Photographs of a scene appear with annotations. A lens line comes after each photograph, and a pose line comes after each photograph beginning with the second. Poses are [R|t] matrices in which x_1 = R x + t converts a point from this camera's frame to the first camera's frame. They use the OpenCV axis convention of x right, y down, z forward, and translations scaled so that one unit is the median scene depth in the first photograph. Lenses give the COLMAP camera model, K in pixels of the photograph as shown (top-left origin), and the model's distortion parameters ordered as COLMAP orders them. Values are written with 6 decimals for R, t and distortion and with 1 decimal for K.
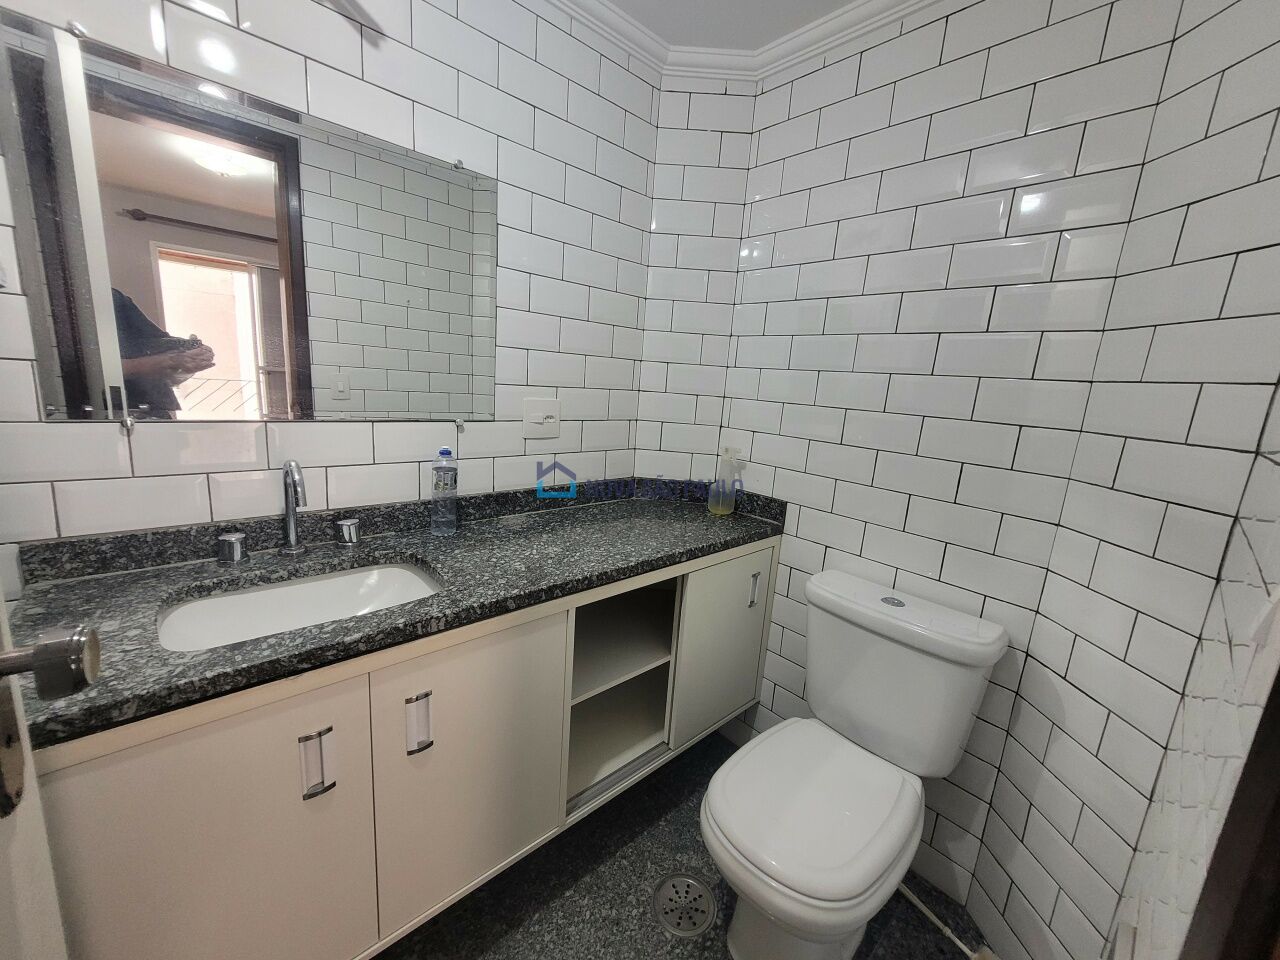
lens RADIAL K [[501.7, 0, 640.4], [0, 501.7, 477.0], [0, 0, 1]] dist [0.002737, -0.000079]
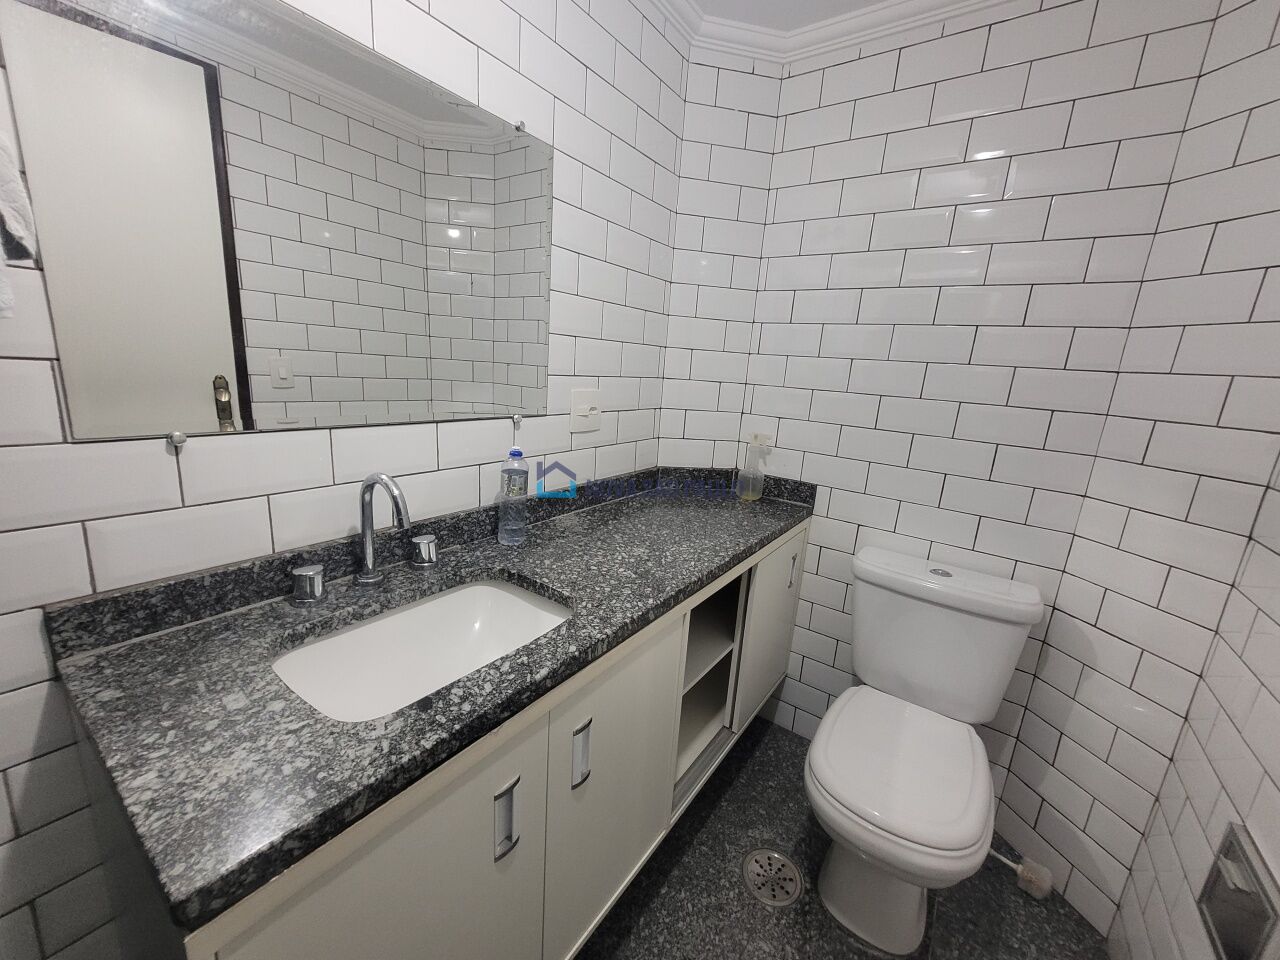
lens RADIAL K [[501.1, 0, 642.3], [0, 501.1, 477.4], [0, 0, 1]] dist [0.002942, 0.000091]
pose [[0.977701, -0.050434, 0.203858, -0.372307], [0.041125, 0.997920, 0.049650, -0.043697], [-0.205938, -0.040159, 0.977741, 0.072799]]
